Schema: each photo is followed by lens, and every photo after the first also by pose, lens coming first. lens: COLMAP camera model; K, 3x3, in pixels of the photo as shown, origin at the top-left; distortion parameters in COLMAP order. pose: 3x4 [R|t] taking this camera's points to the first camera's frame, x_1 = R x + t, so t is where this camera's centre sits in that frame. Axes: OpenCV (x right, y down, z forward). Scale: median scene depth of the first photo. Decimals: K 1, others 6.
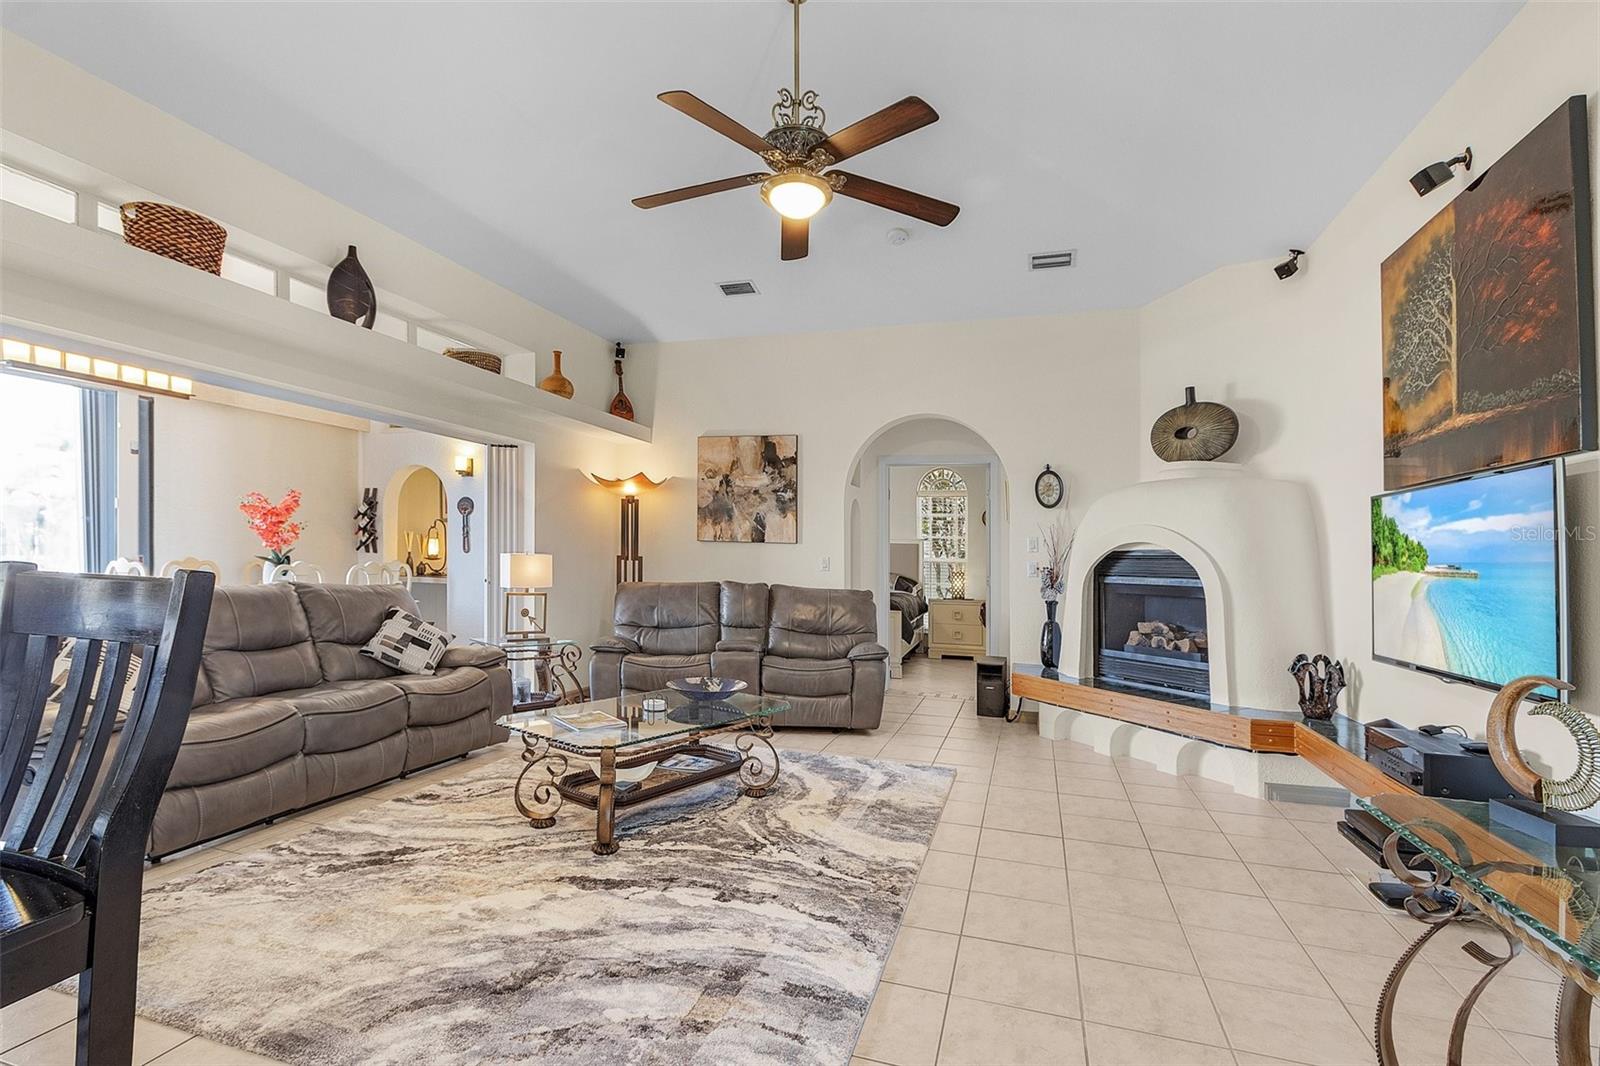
lens RADIAL K [[763.4, 0, 781.1], [0, 763.4, 545.4], [0, 0, 1]] dist [0.008282, 0.000294]
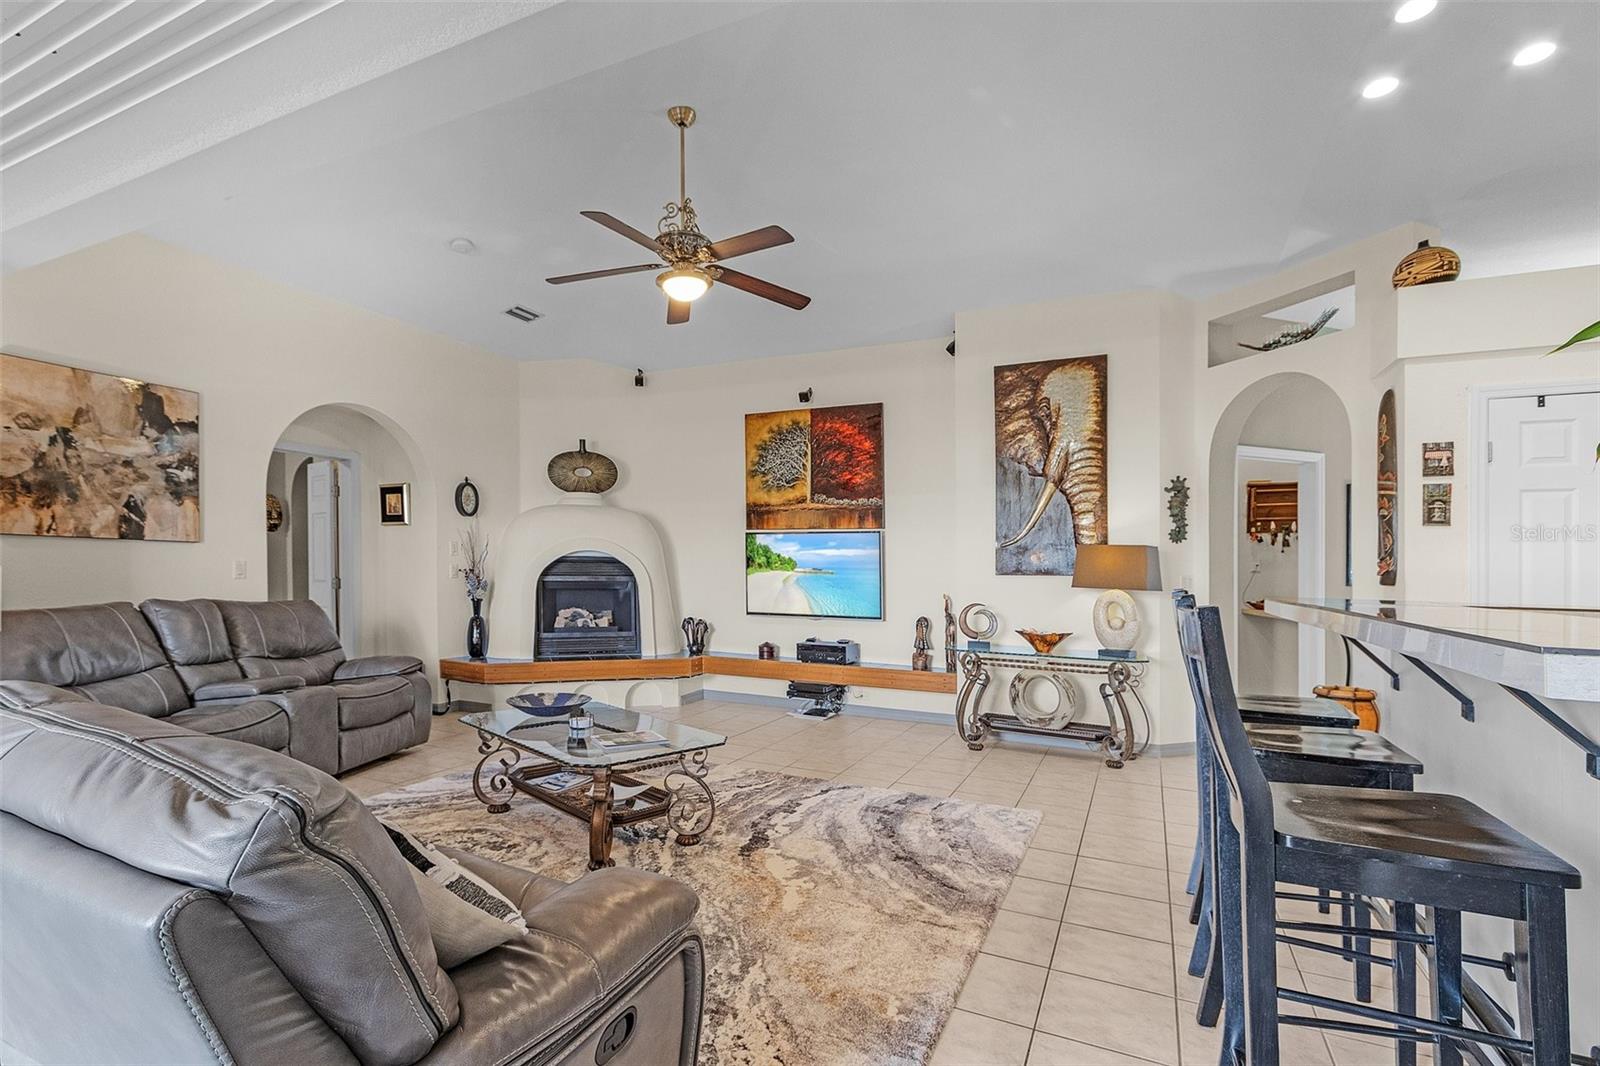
lens RADIAL K [[739.2, 0, 803.8], [0, 739.2, 547.3], [0, 0, 1]] dist [-0.000373, 0.000073]
pose [[0.120016, 0.007554, 0.992743, -0.797238], [-0.030712, 0.999521, -0.003893, -0.016761], [-0.992297, -0.030022, 0.120191, 0.450553]]
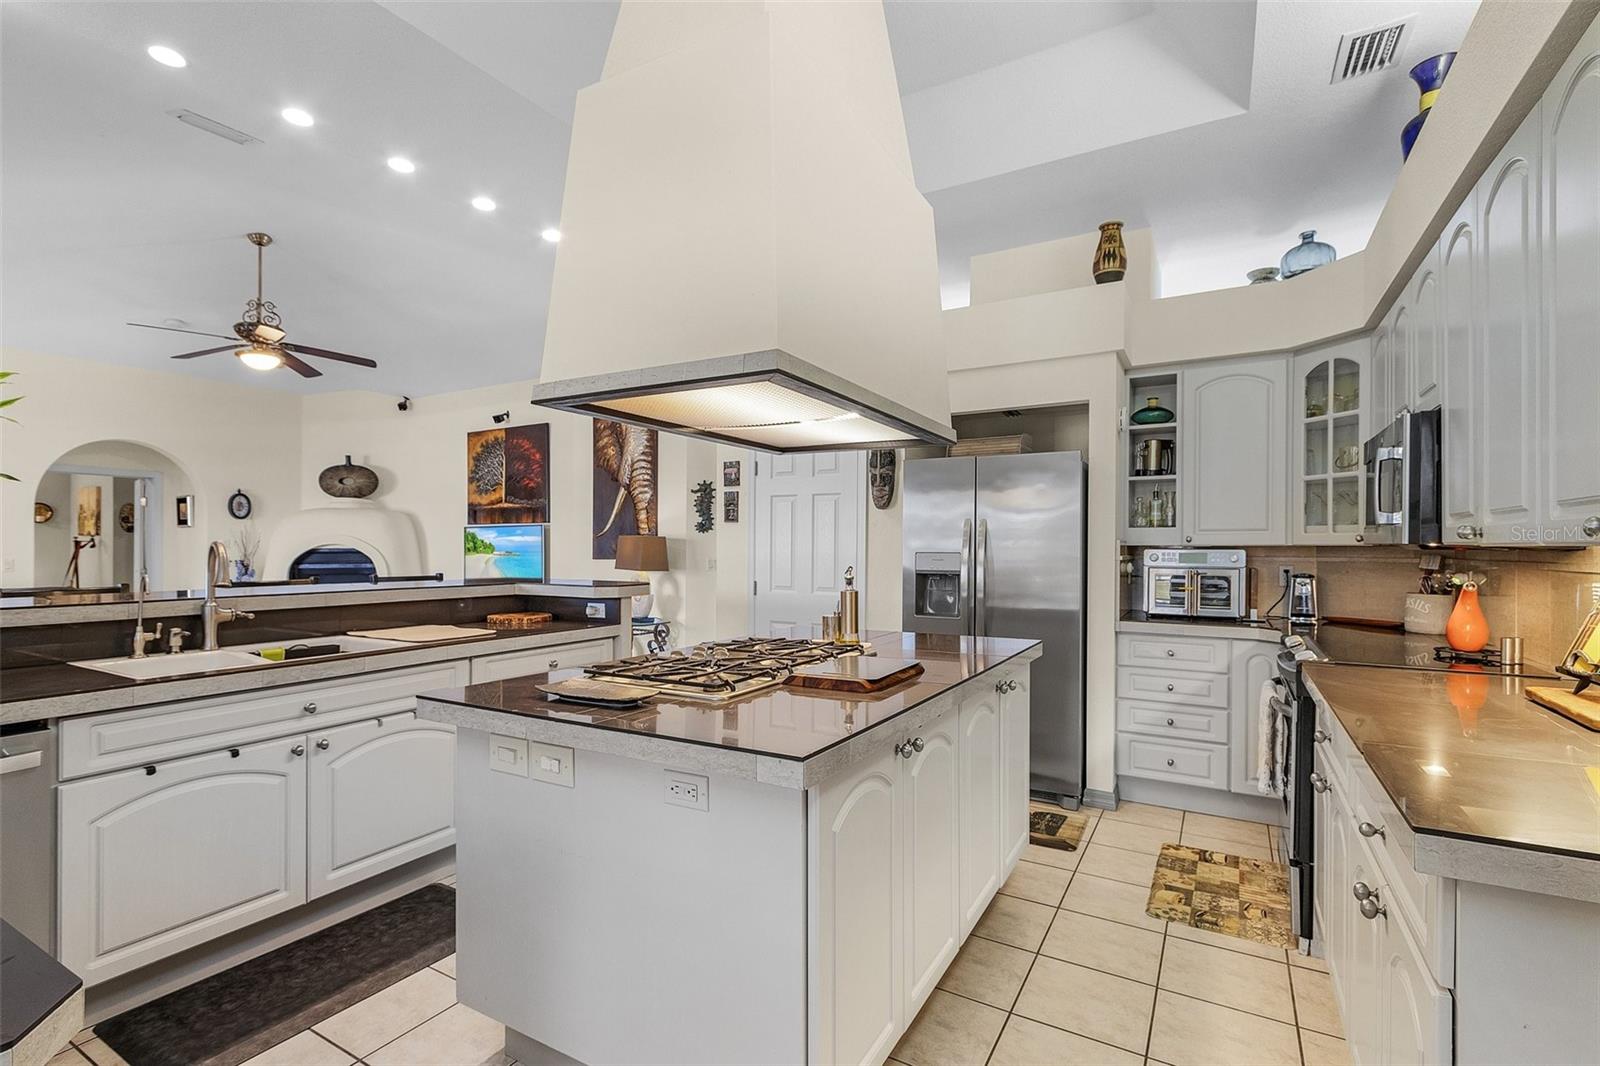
lens RADIAL K [[724.6, 0, 799.5], [0, 724.6, 529.7], [0, 0, 1]] dist [0.025340, 0.000028]
pose [[0.214517, -0.000138, 0.976720, -0.939201], [-0.012418, 0.999919, 0.002869, -0.054970], [-0.976641, -0.012745, 0.214498, -0.404045]]
